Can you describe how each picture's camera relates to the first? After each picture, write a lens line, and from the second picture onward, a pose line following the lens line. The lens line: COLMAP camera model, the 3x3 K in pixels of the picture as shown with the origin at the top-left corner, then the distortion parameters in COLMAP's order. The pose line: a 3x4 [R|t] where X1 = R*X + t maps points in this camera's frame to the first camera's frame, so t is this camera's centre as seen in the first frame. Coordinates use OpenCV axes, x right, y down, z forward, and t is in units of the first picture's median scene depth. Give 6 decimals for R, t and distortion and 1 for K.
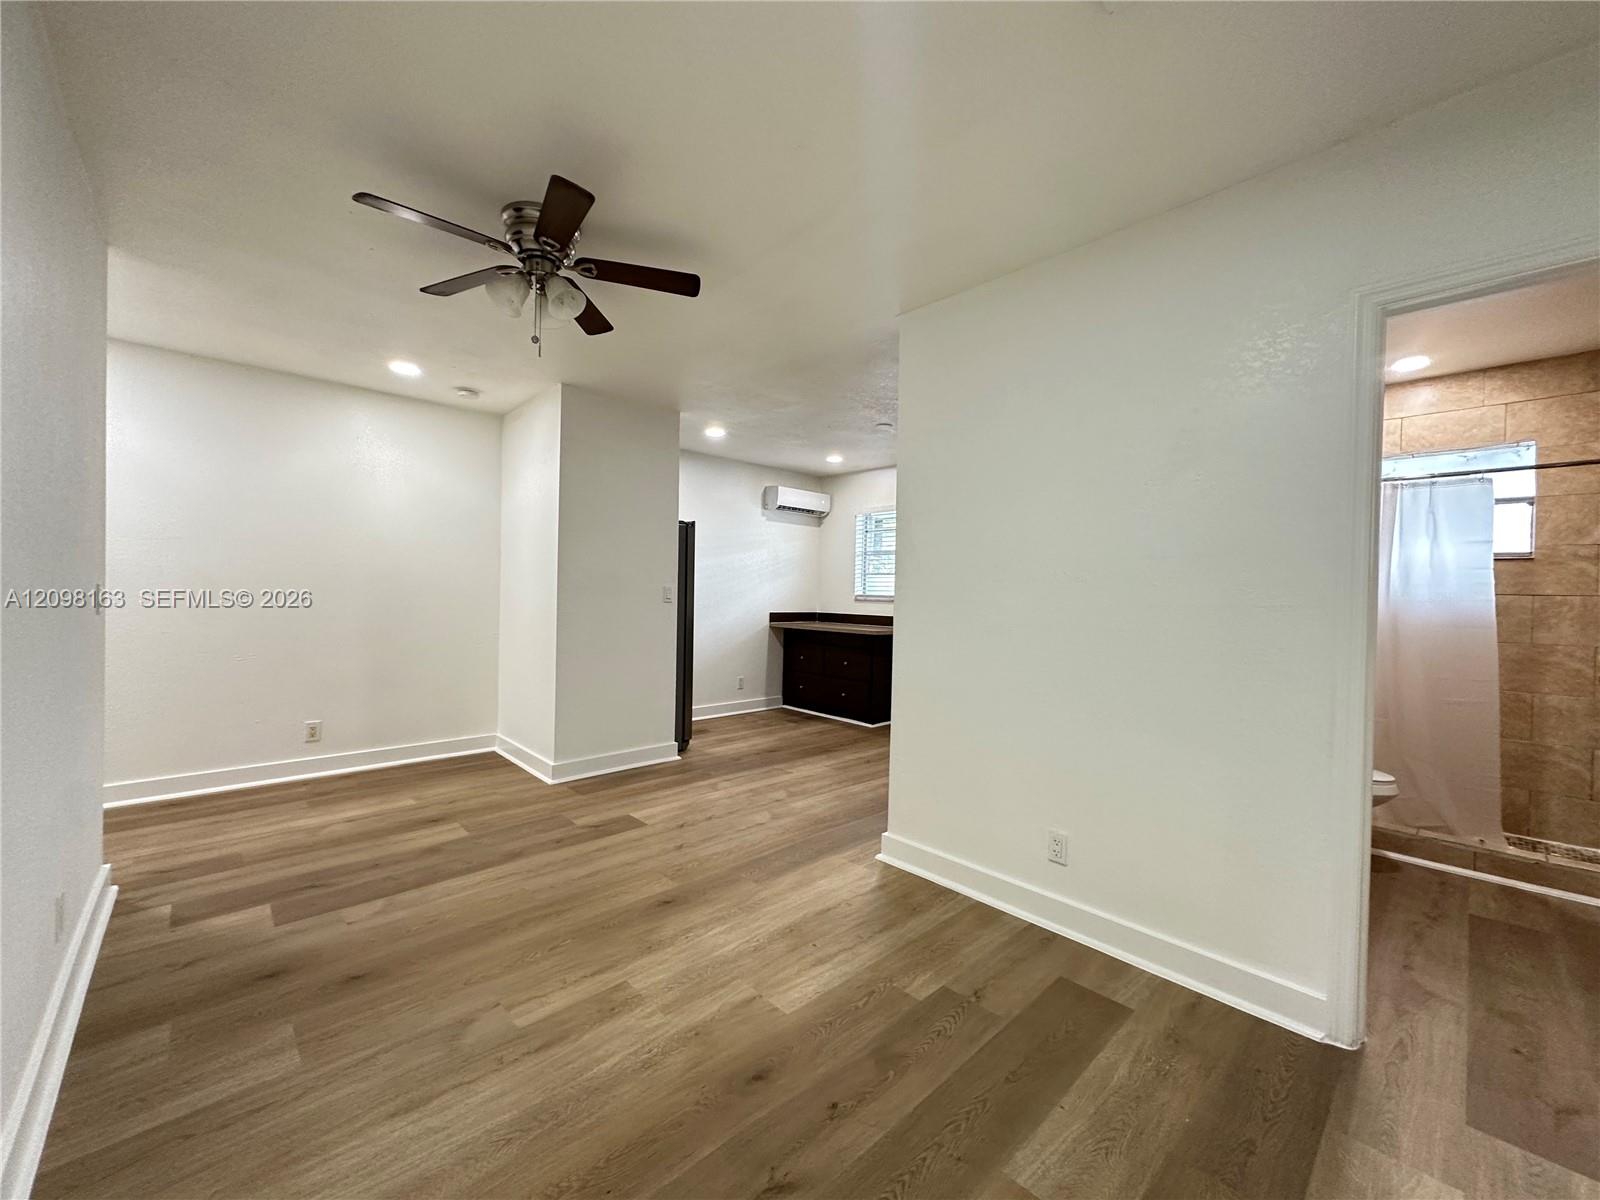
lens RADIAL K [[638.1, 0, 799.7], [0, 638.1, 599.7], [0, 0, 1]] dist [-0.002627, 0.000666]
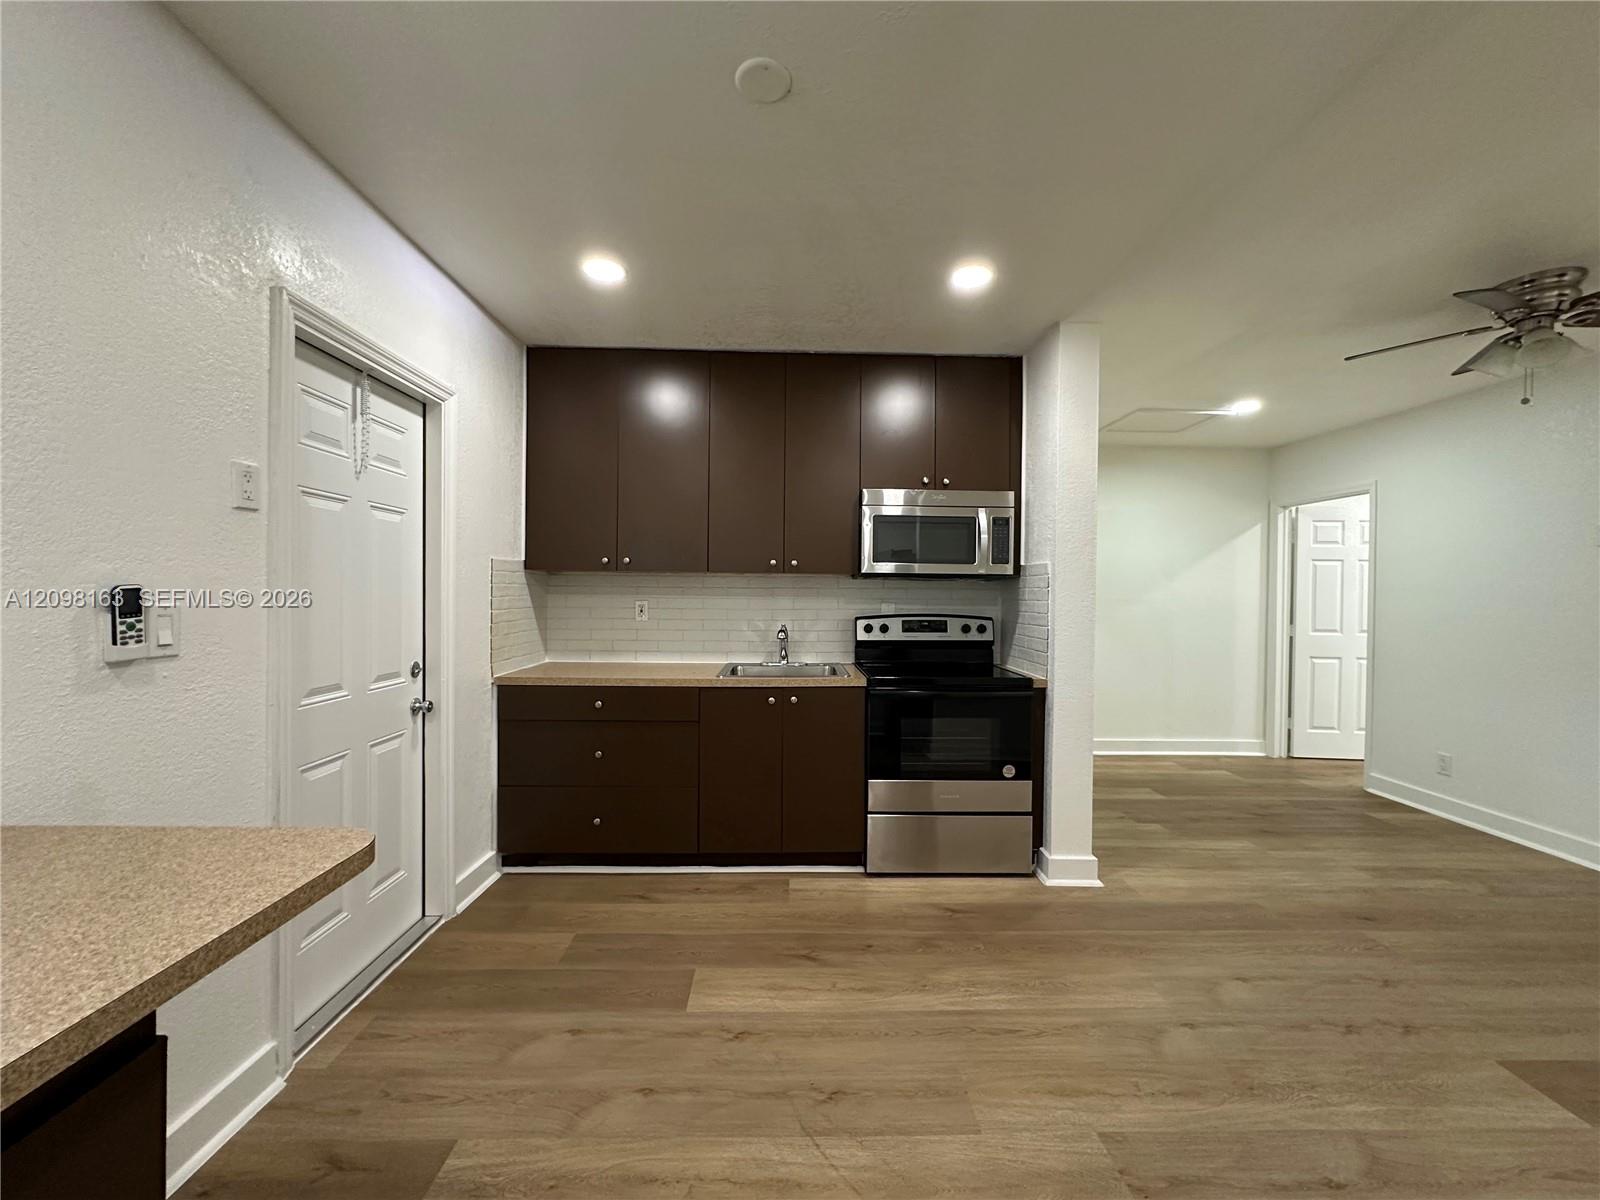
lens RADIAL K [[638.1, 0, 799.6], [0, 638.1, 599.3], [0, 0, 1]] dist [-0.002627, 0.000666]
pose [[-0.744016, -0.036720, 0.667152, -0.170294], [-0.019499, 0.999257, 0.033253, -0.049435], [-0.667878, 0.011732, -0.744179, 2.091167]]
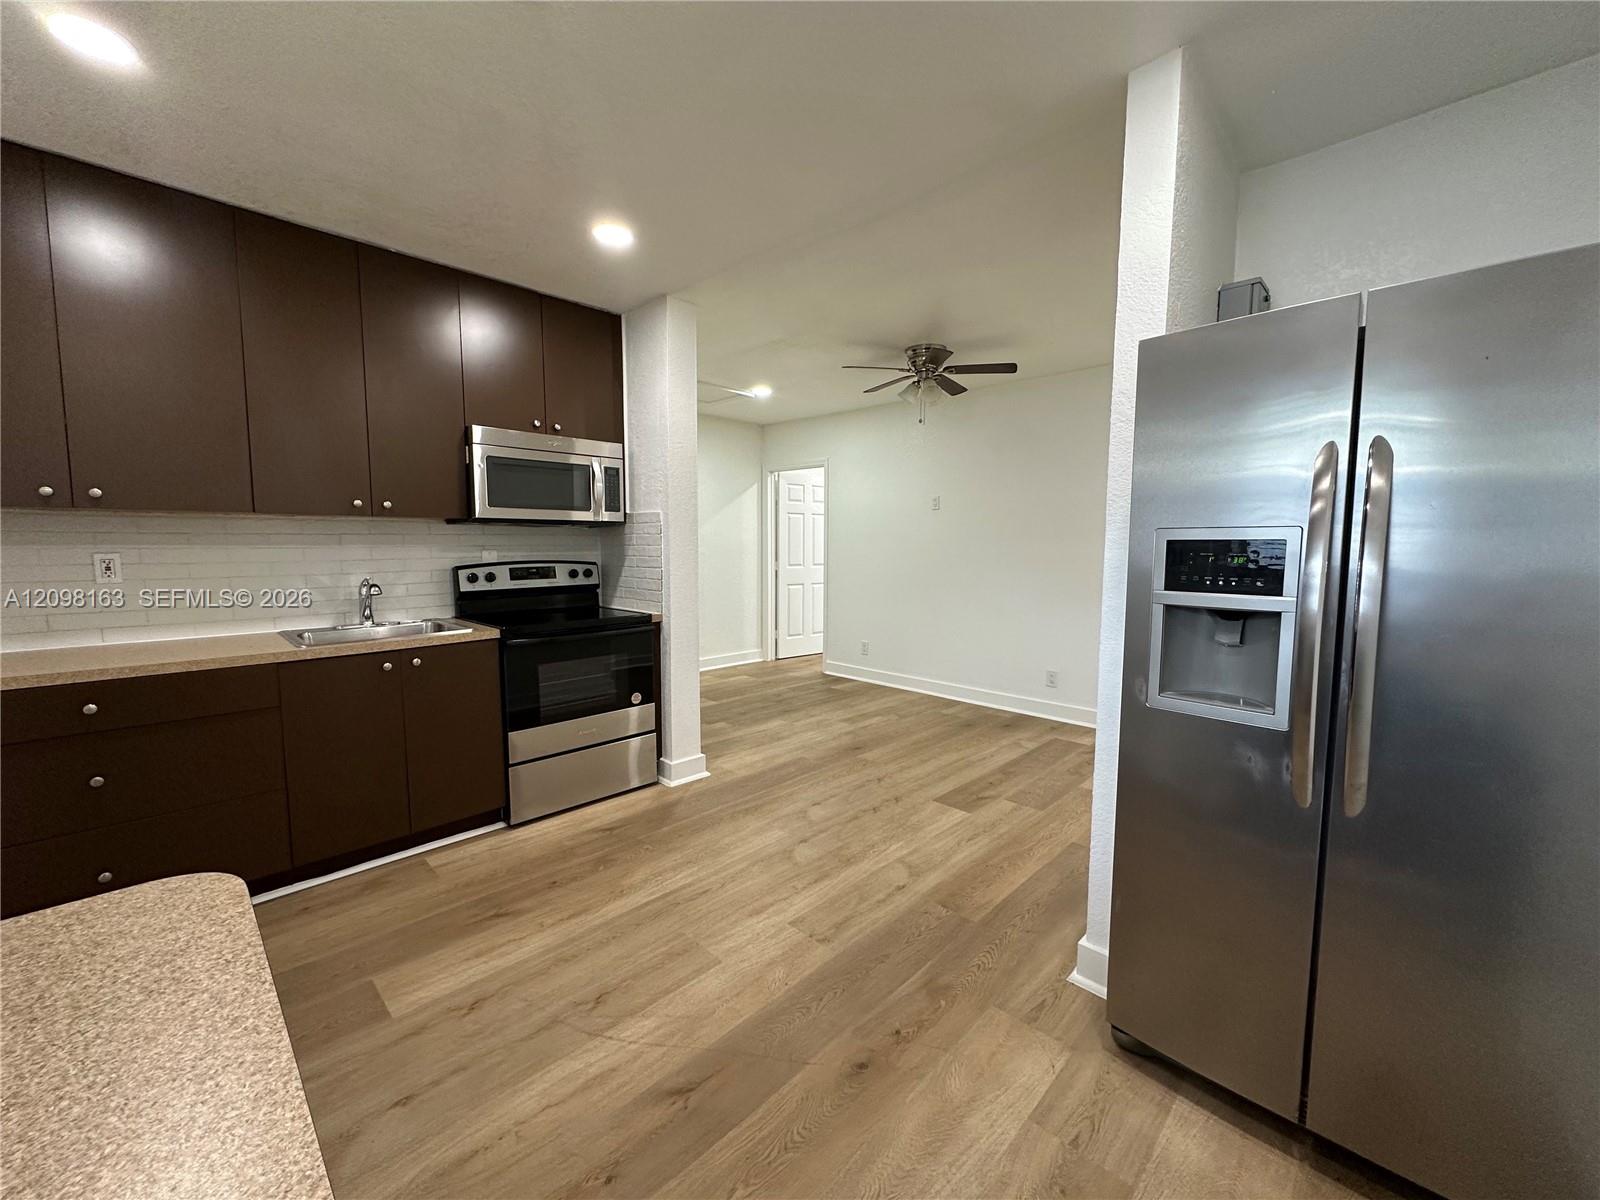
lens RADIAL K [[638.1, 0, 800.0], [0, 638.1, 598.7], [0, 0, 1]] dist [-0.002627, 0.000666]
pose [[-0.998738, -0.021859, -0.045217, 0.013413], [-0.026270, 0.994703, 0.099376, -0.046785], [0.042805, 0.100438, -0.994022, 2.245353]]
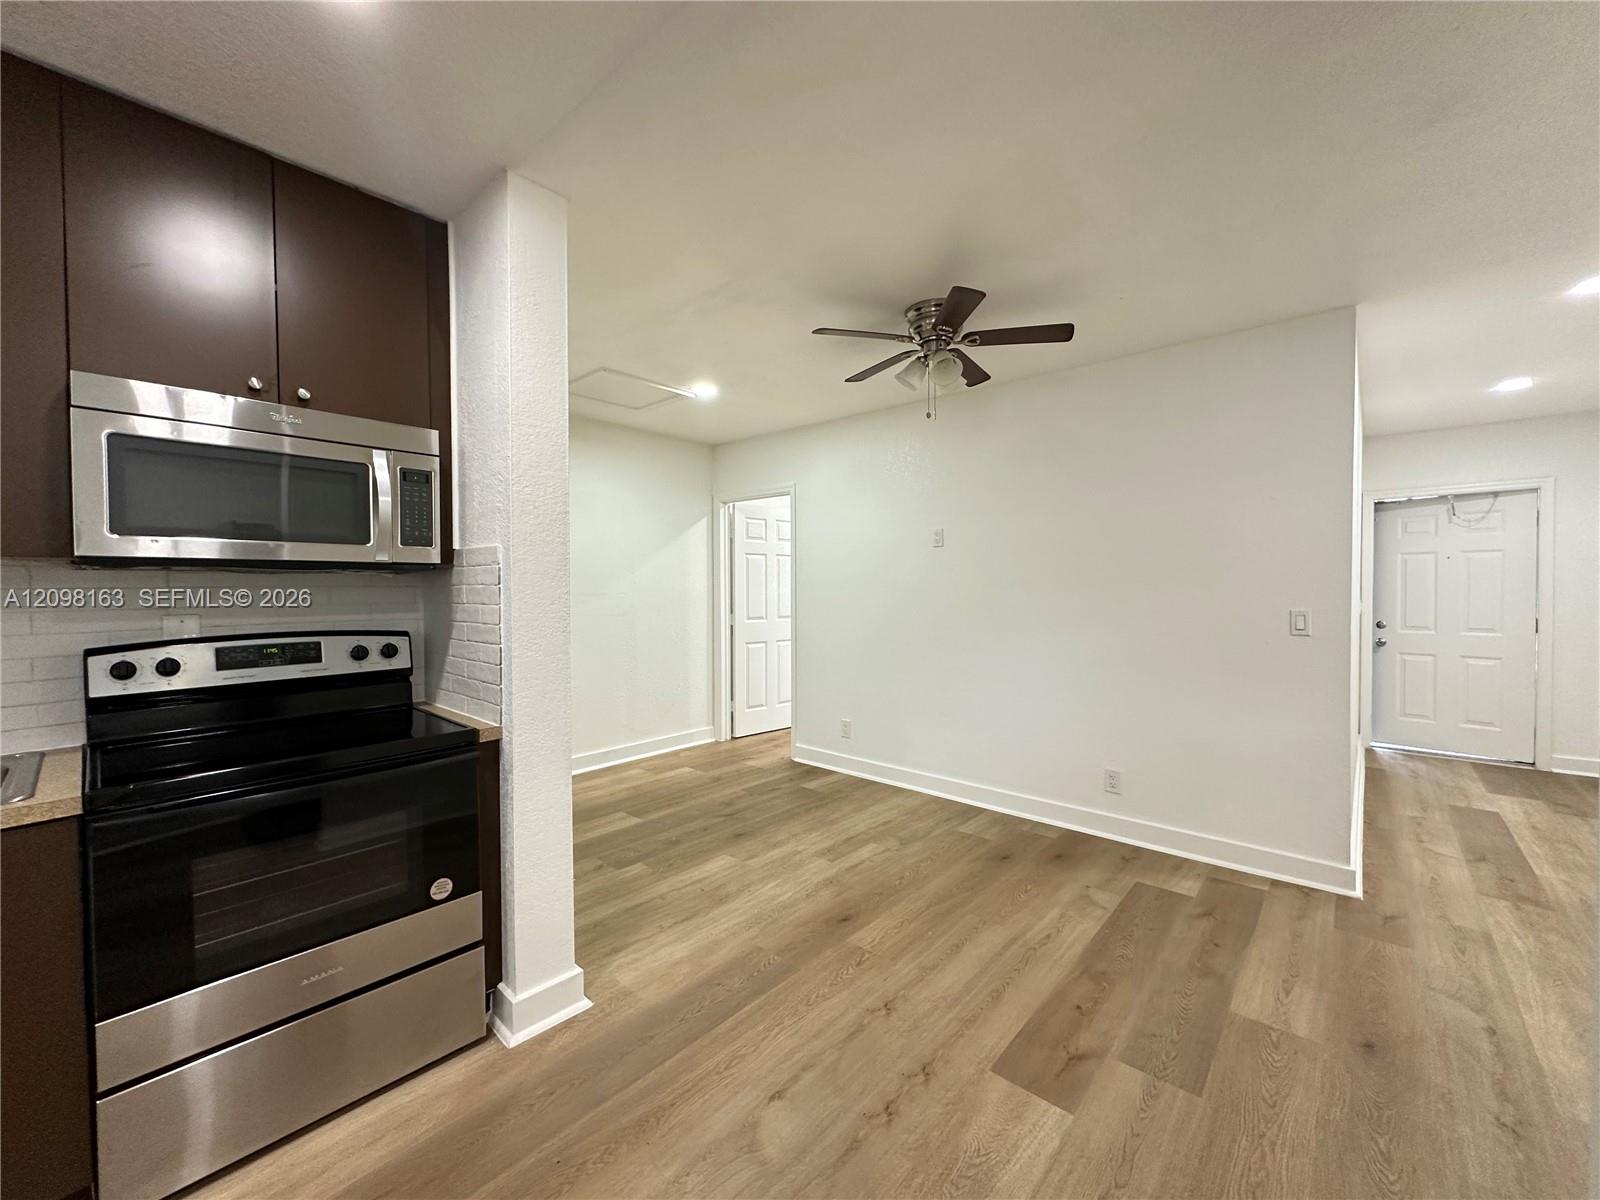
lens RADIAL K [[638.1, 0, 799.3], [0, 638.1, 598.7], [0, 0, 1]] dist [-0.002627, 0.000666]
pose [[-0.995809, -0.016691, -0.089920, -0.033686], [-0.019463, 0.999359, 0.030032, -0.053139], [0.089361, 0.031656, -0.995496, 1.747847]]
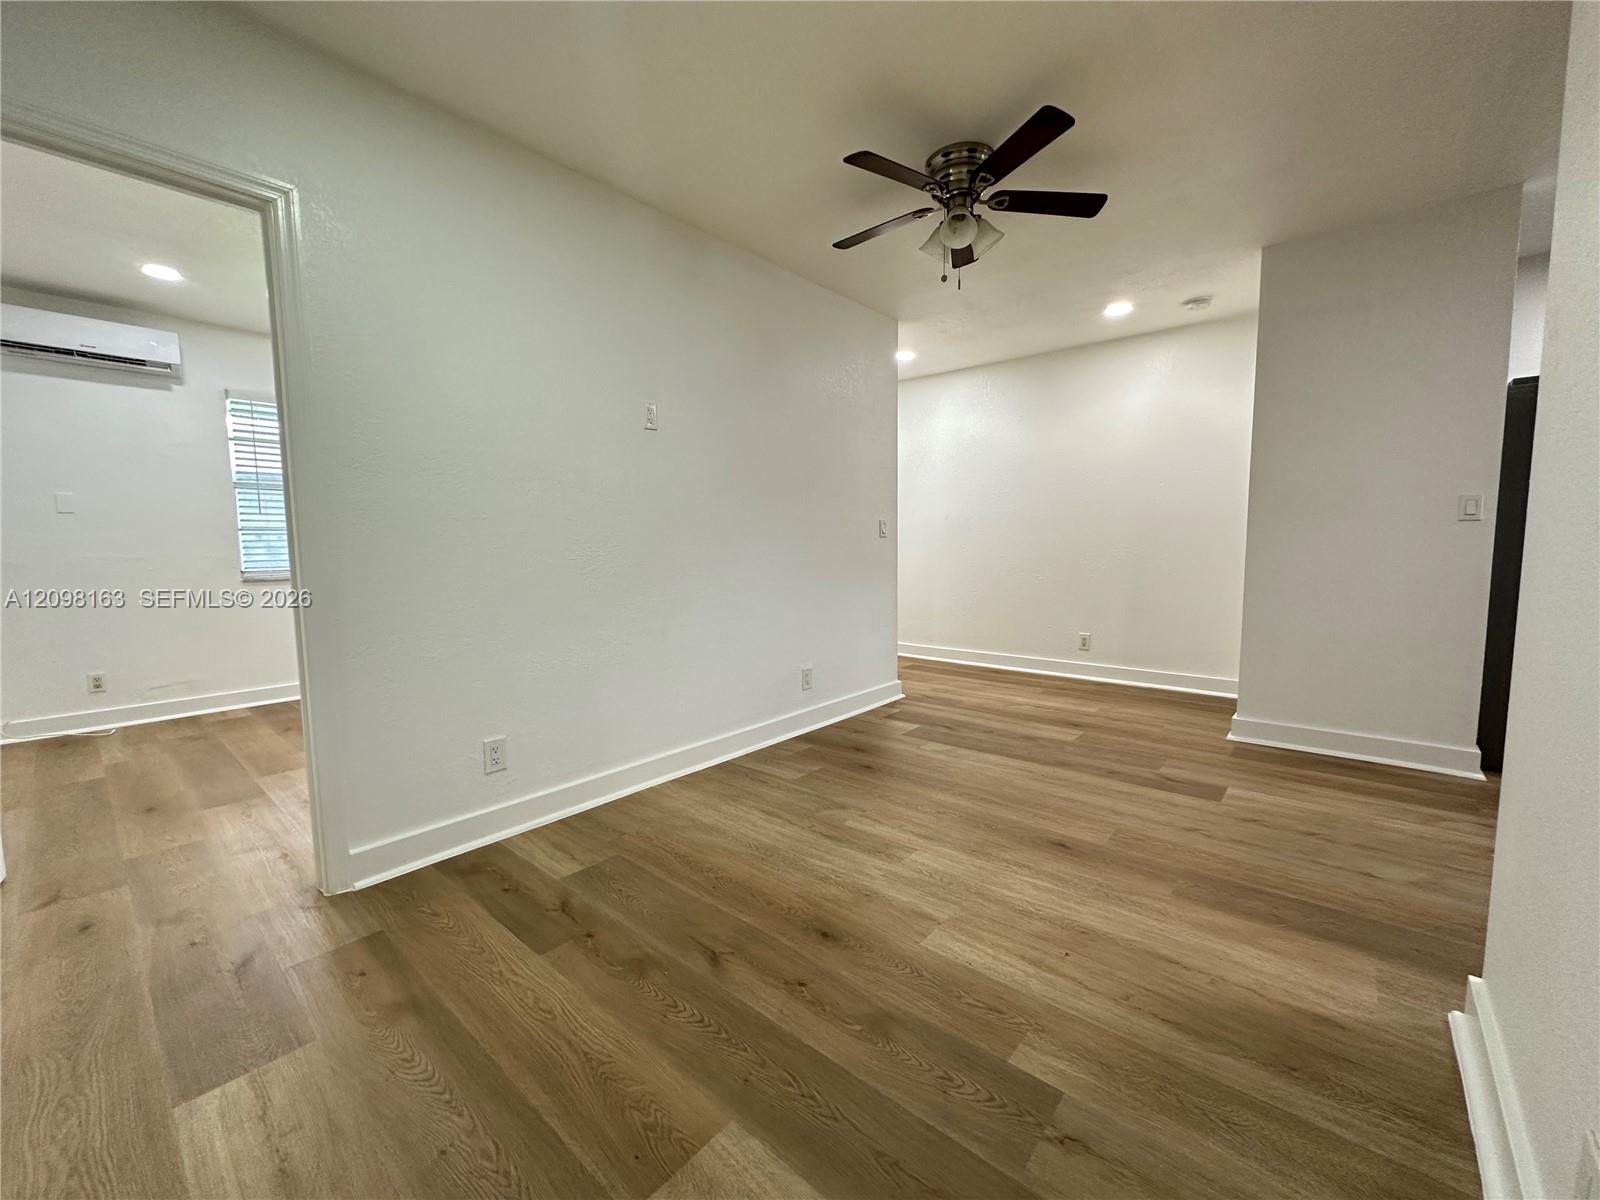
lens RADIAL K [[638.1, 0, 800.0], [0, 638.1, 598.4], [0, 0, 1]] dist [-0.002627, 0.000666]
pose [[0.100883, 0.067004, -0.992639, 0.547244], [-0.000527, 0.997733, 0.067294, 0.061141], [0.994898, -0.006266, 0.100689, 0.482854]]
